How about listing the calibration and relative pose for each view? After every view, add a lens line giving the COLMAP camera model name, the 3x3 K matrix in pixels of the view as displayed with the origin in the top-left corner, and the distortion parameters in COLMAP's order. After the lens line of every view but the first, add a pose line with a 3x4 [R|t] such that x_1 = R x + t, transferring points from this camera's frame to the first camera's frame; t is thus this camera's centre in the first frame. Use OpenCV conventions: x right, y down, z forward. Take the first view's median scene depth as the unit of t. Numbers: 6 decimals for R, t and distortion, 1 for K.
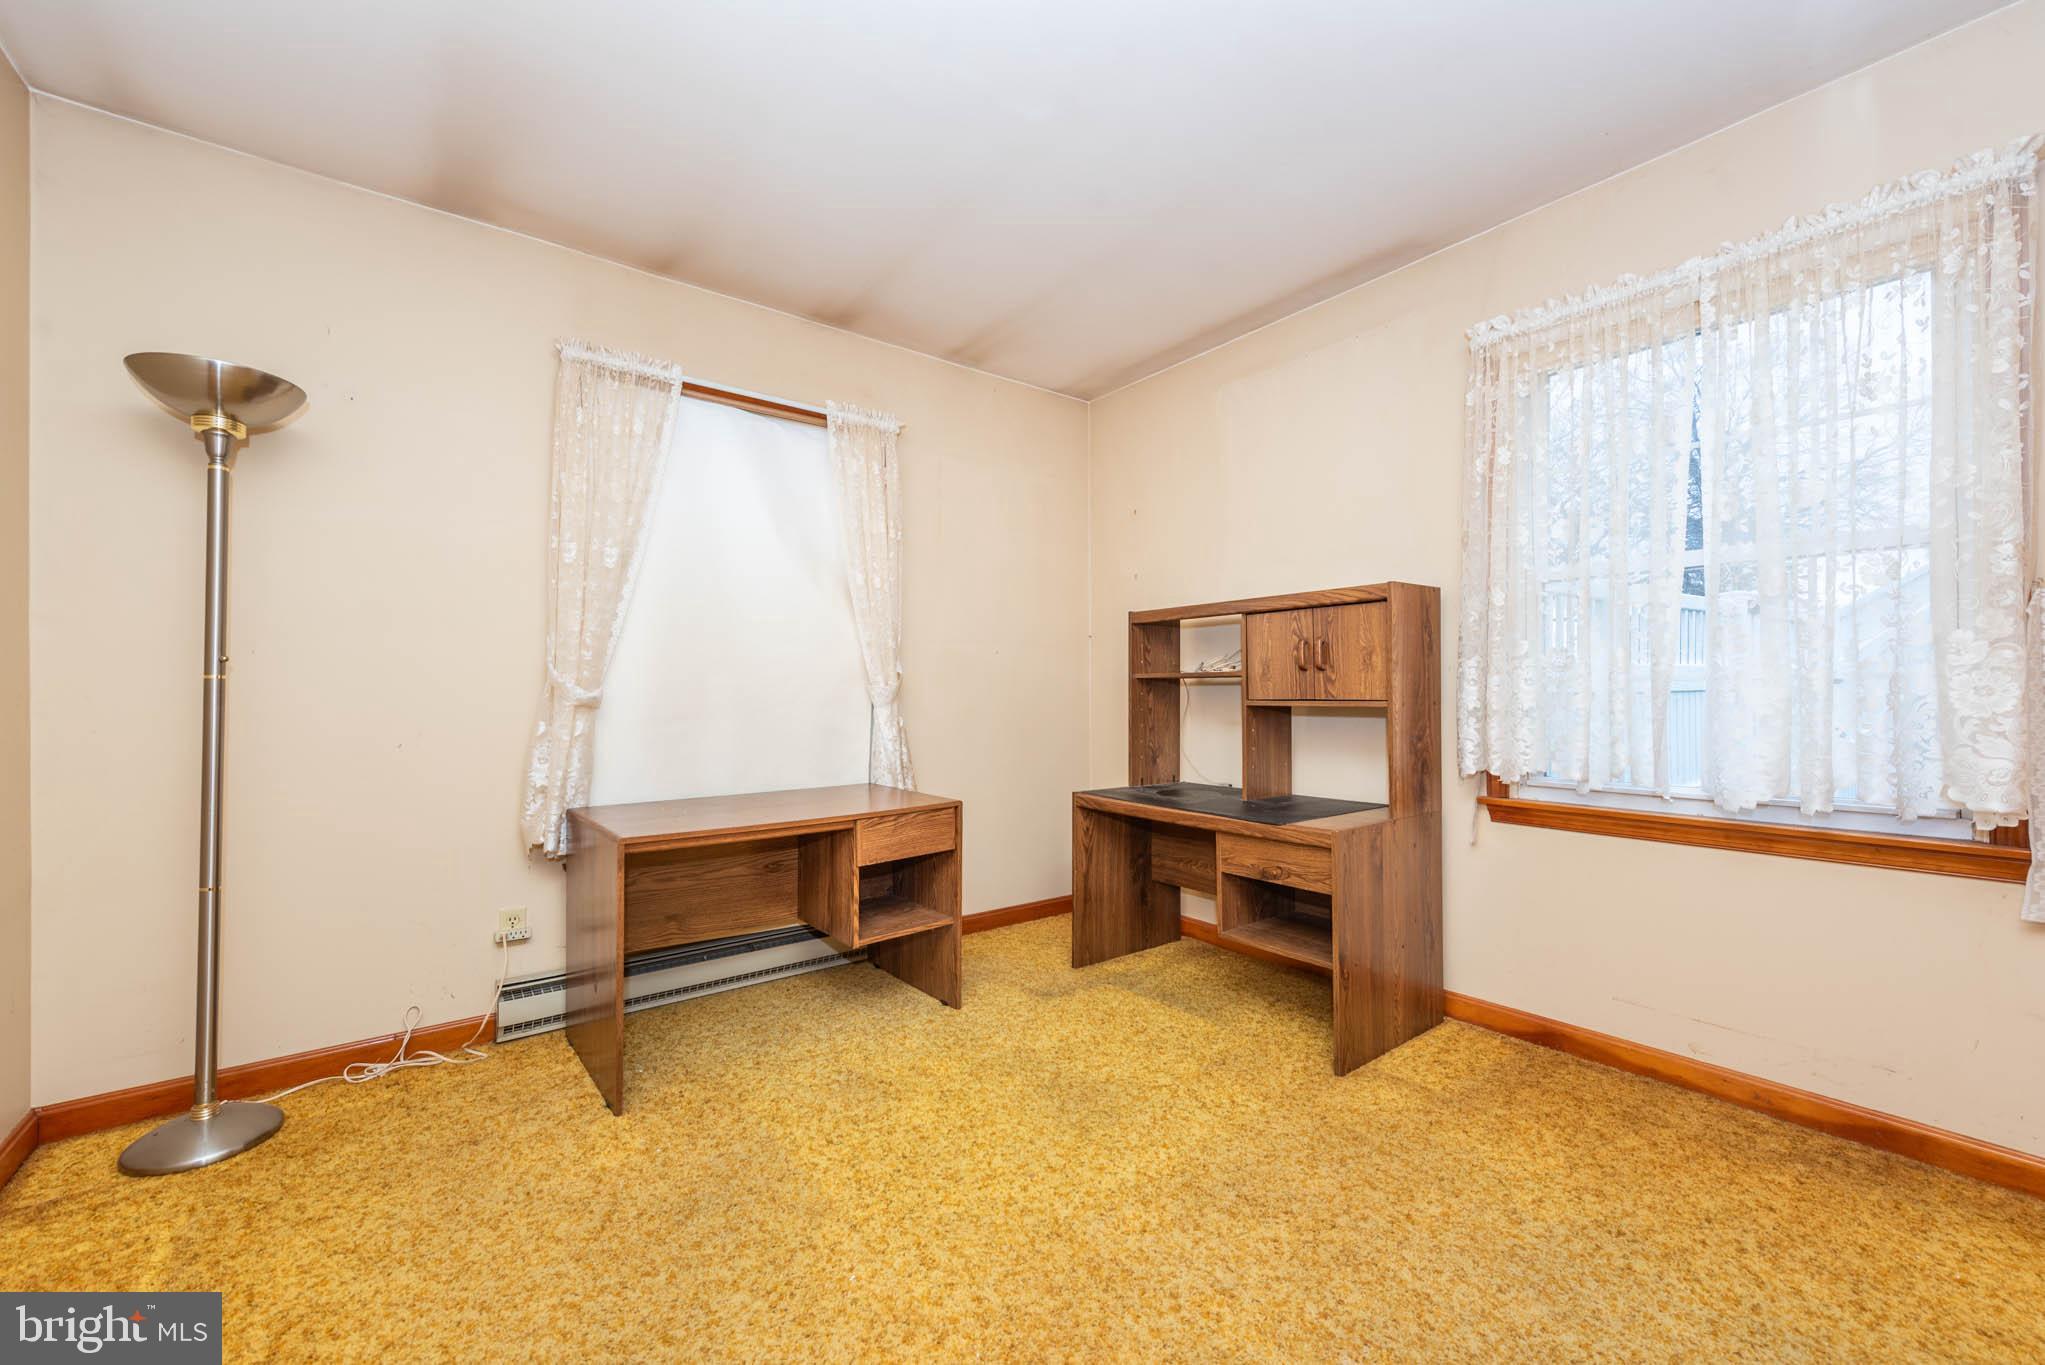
lens RADIAL K [[866.1, 0, 1015.1], [0, 866.1, 696.7], [0, 0, 1]] dist [0.023088, -0.007712]
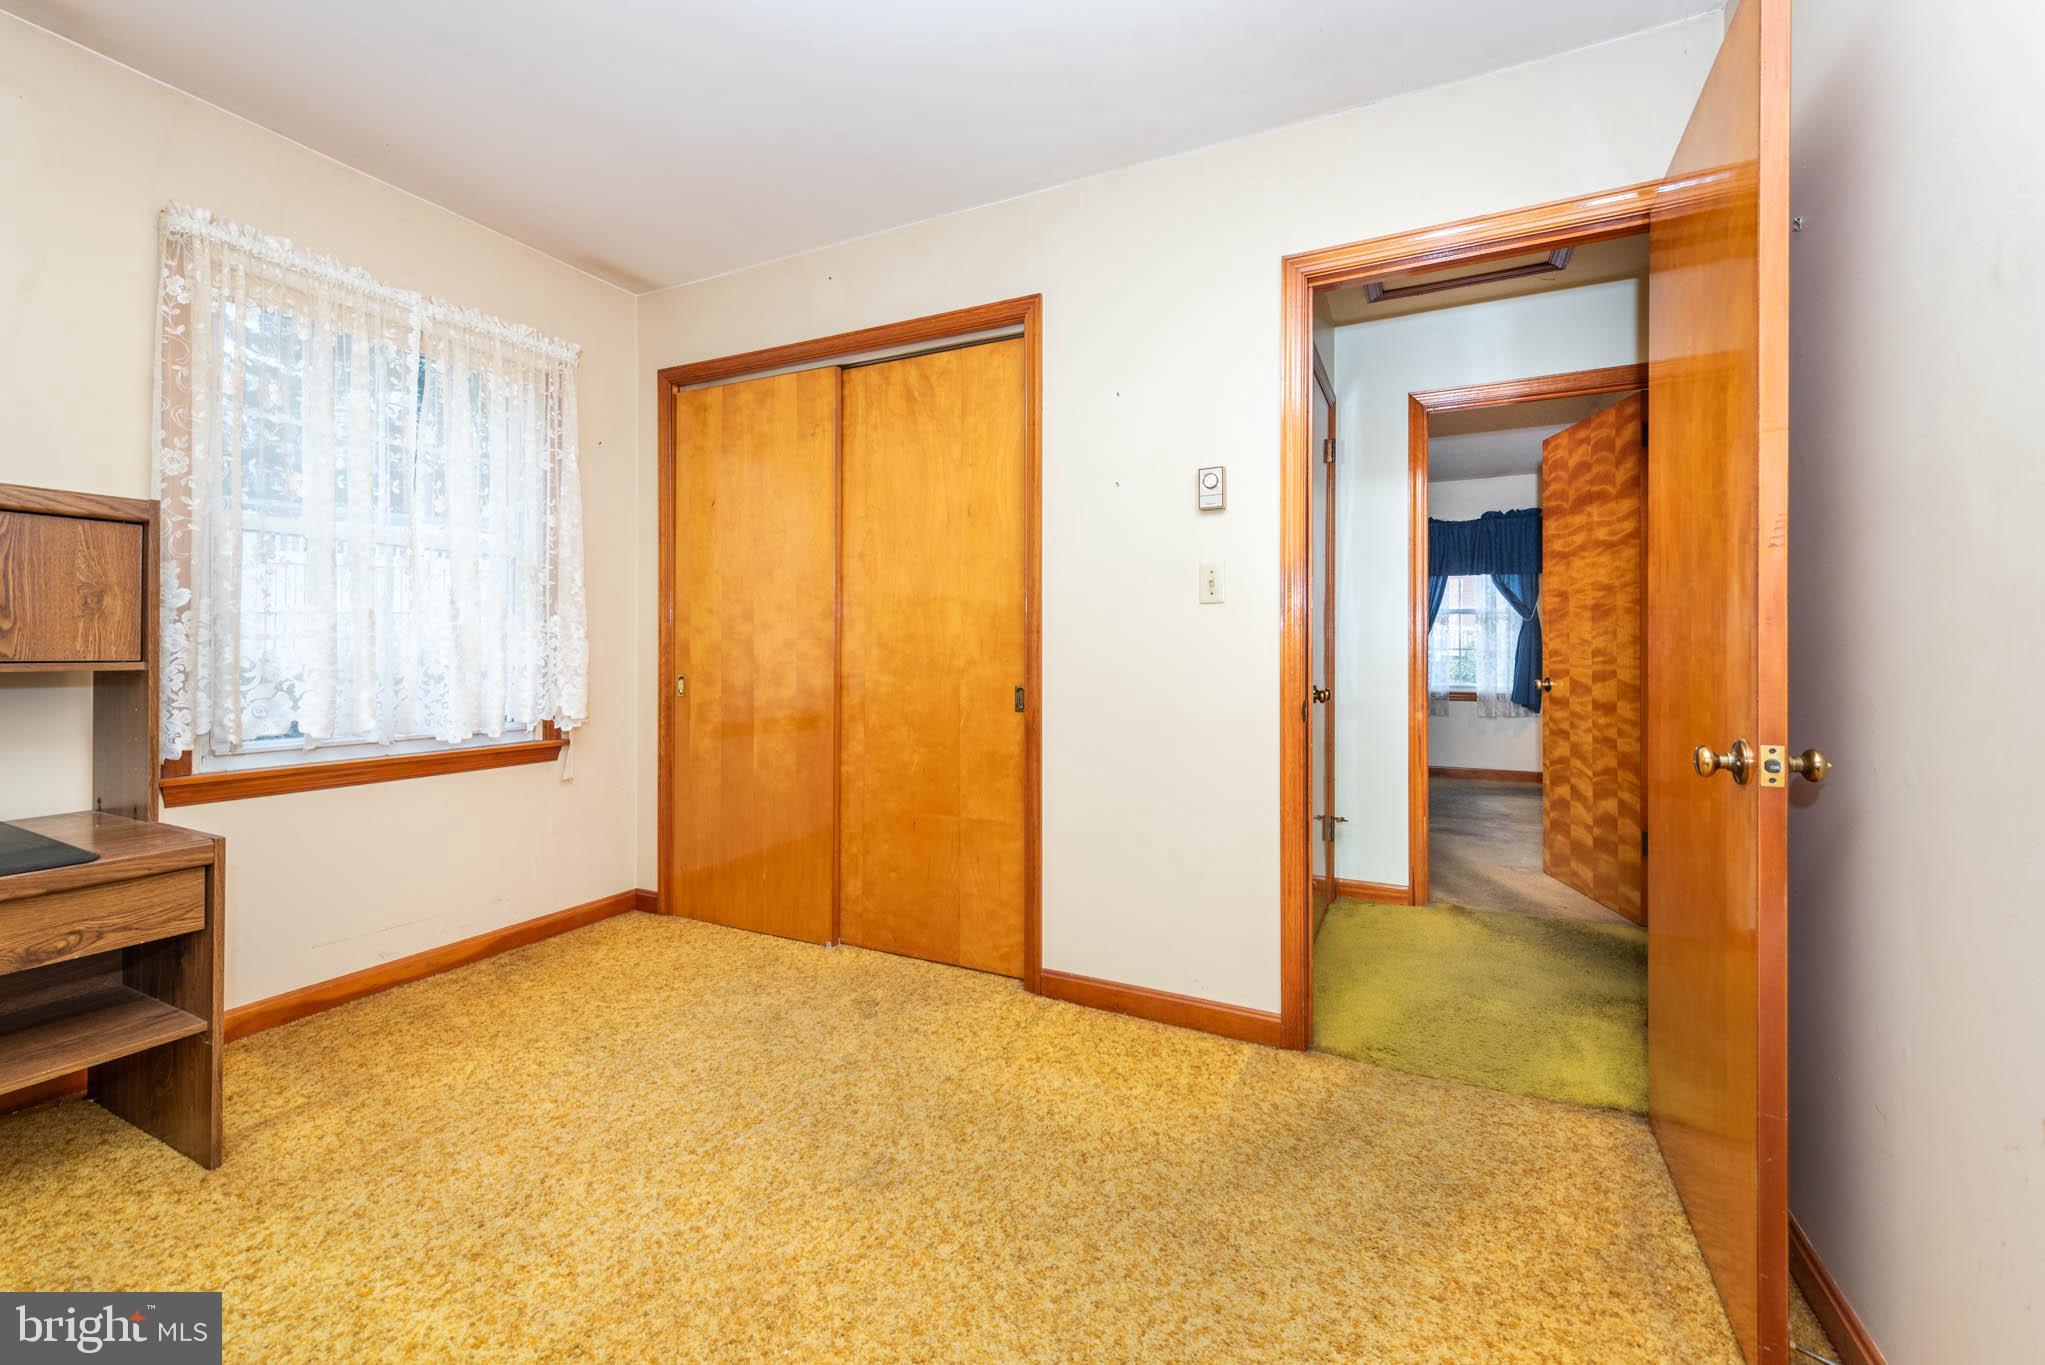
lens RADIAL K [[816.6, 0, 1025.7], [0, 816.6, 664.3], [0, 0, 1]] dist [0.019992, -0.006536]
pose [[-0.478208, -0.010520, 0.878183, -0.612092], [0.000712, 0.999923, 0.012366, -0.001681], [-0.878246, 0.006539, -0.478164, 0.777929]]
